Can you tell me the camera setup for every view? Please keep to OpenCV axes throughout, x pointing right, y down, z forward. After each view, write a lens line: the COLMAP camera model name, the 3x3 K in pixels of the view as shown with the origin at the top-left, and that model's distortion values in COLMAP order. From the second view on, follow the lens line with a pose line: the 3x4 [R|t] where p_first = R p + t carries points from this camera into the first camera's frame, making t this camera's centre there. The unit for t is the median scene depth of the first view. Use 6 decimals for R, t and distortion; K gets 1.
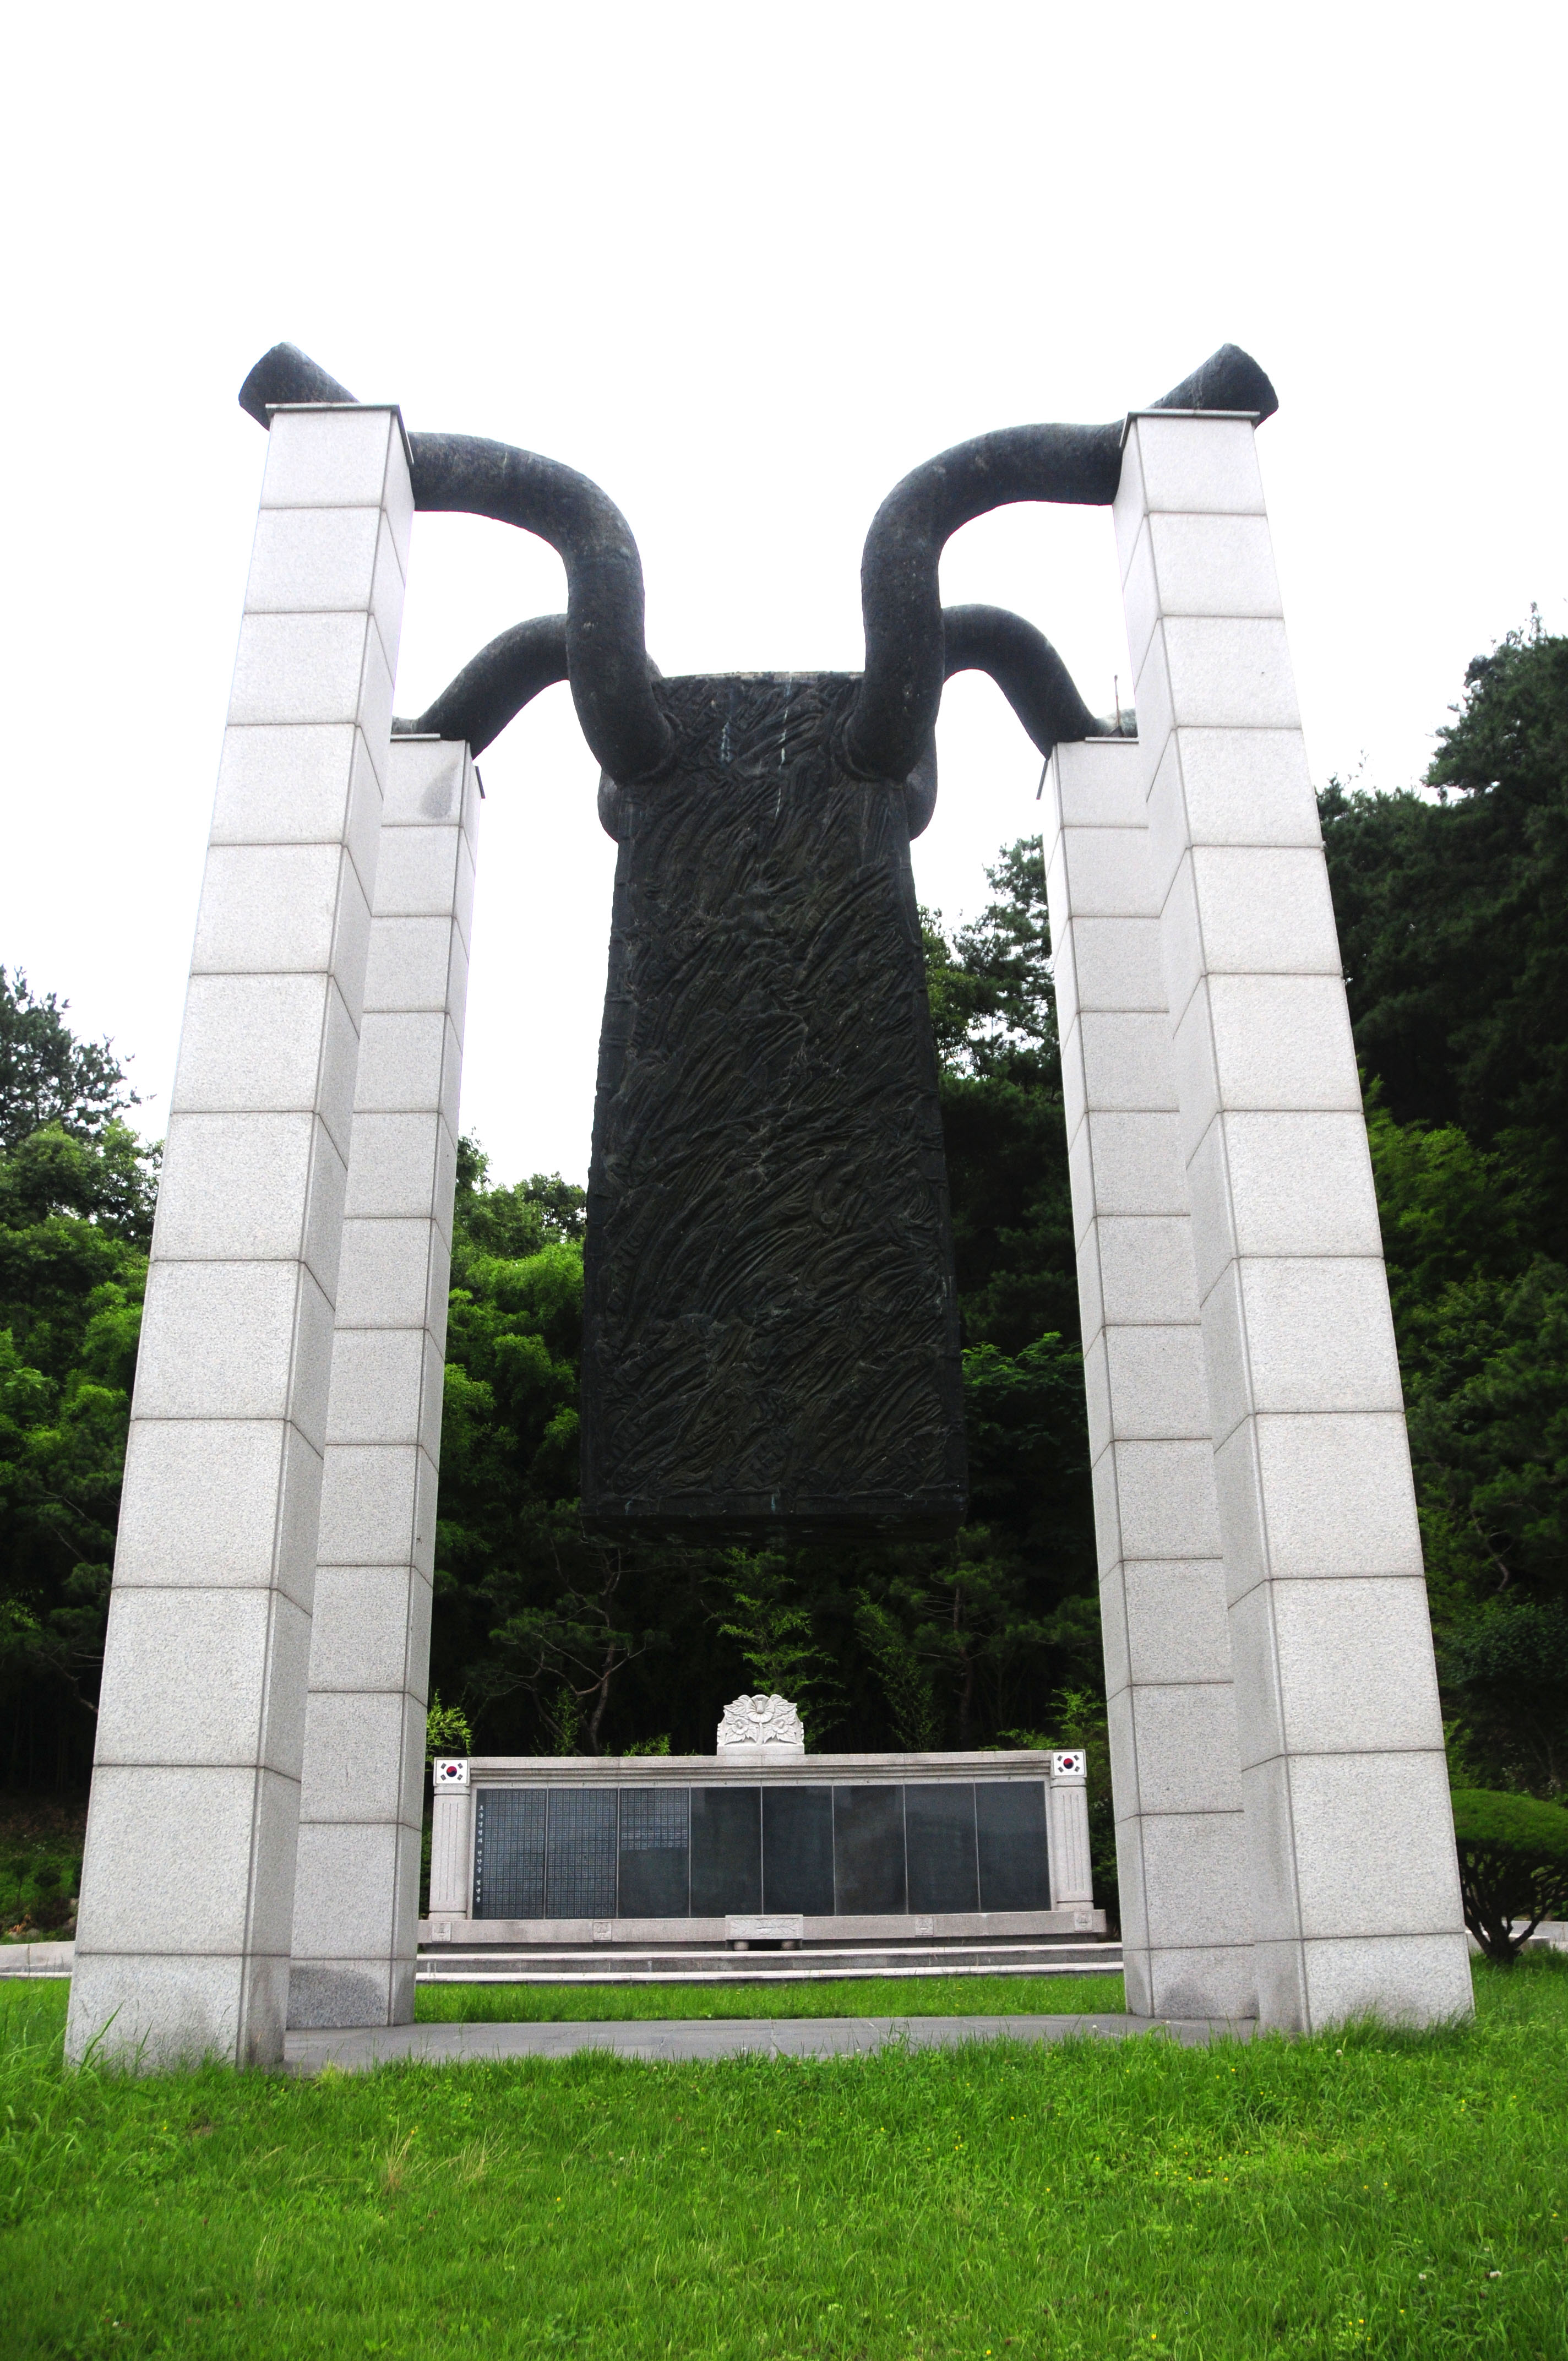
lens RADIAL K [[1804.5, 0, 835.2], [0, 1804.5, 1257.0], [0, 0, 1]] dist [-0.159560, 0.124294]
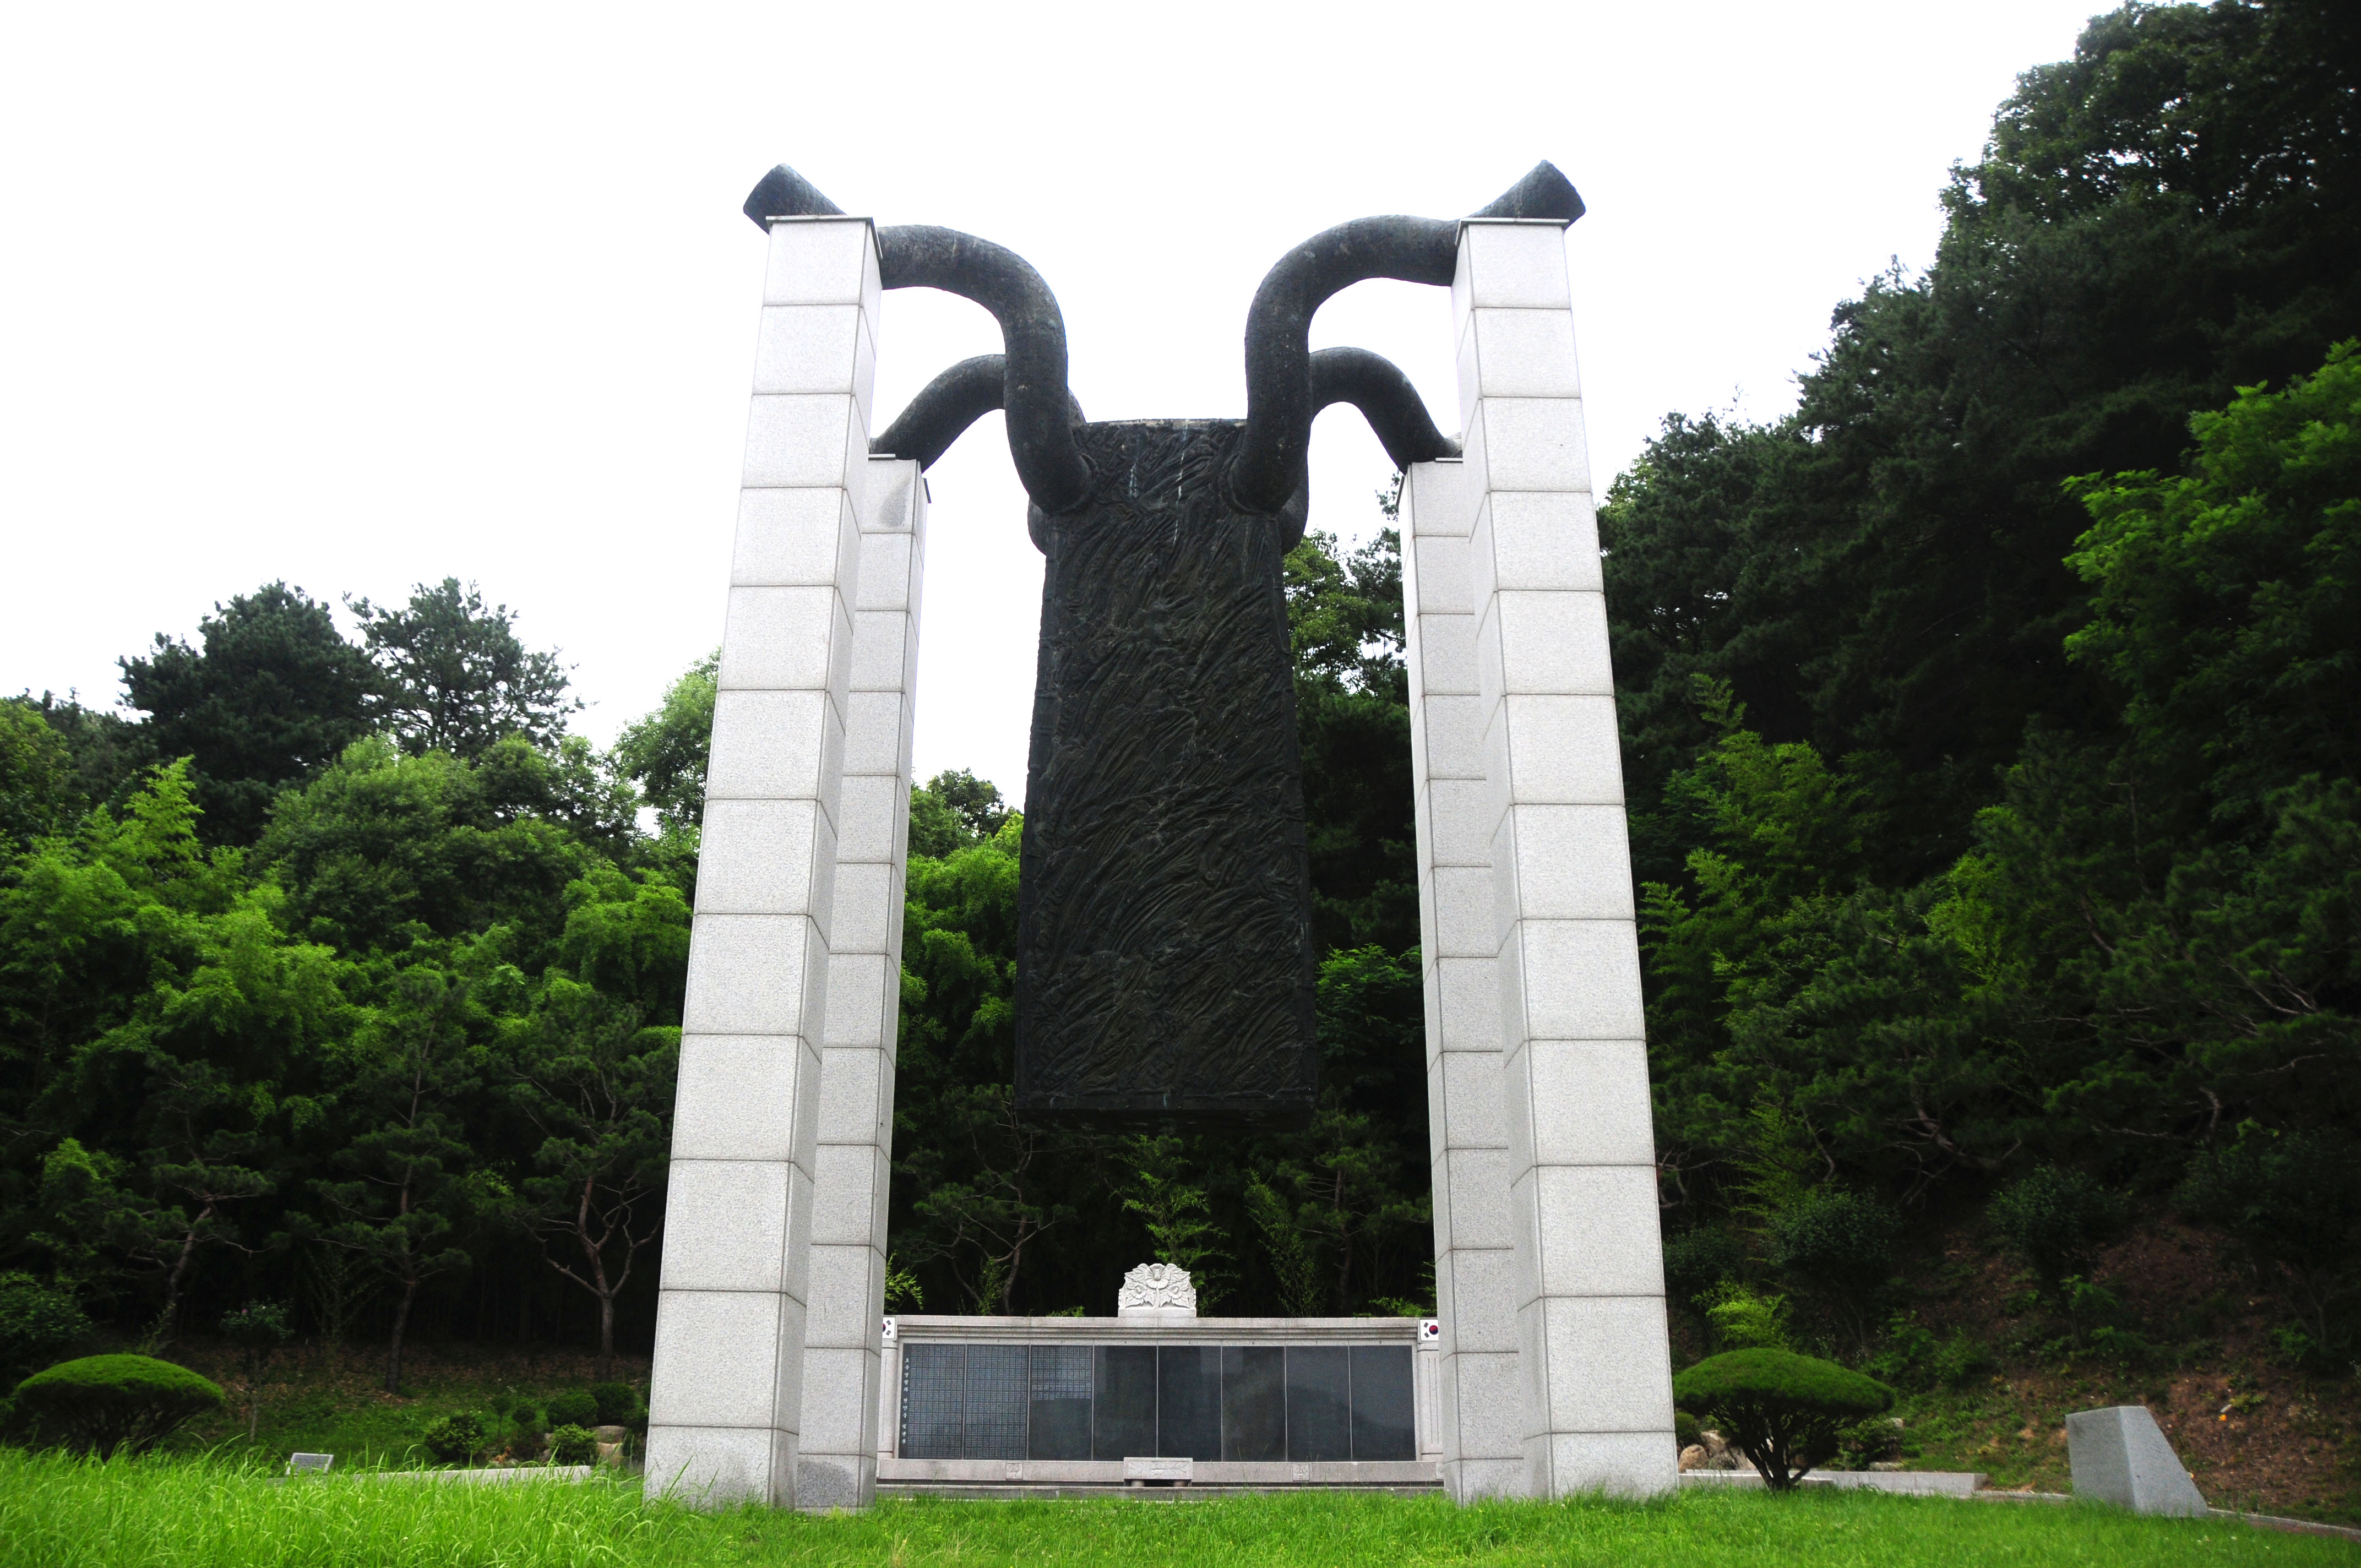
lens RADIAL K [[1804.5, 0, 1177.6], [0, 1804.5, 855.9], [0, 0, 1]] dist [-0.159560, 0.124294]
pose [[0.999341, 0.009844, -0.034951, 0.015186], [-0.009513, 0.999909, 0.009617, -0.043107], [0.035043, -0.009278, 0.999343, -0.242497]]
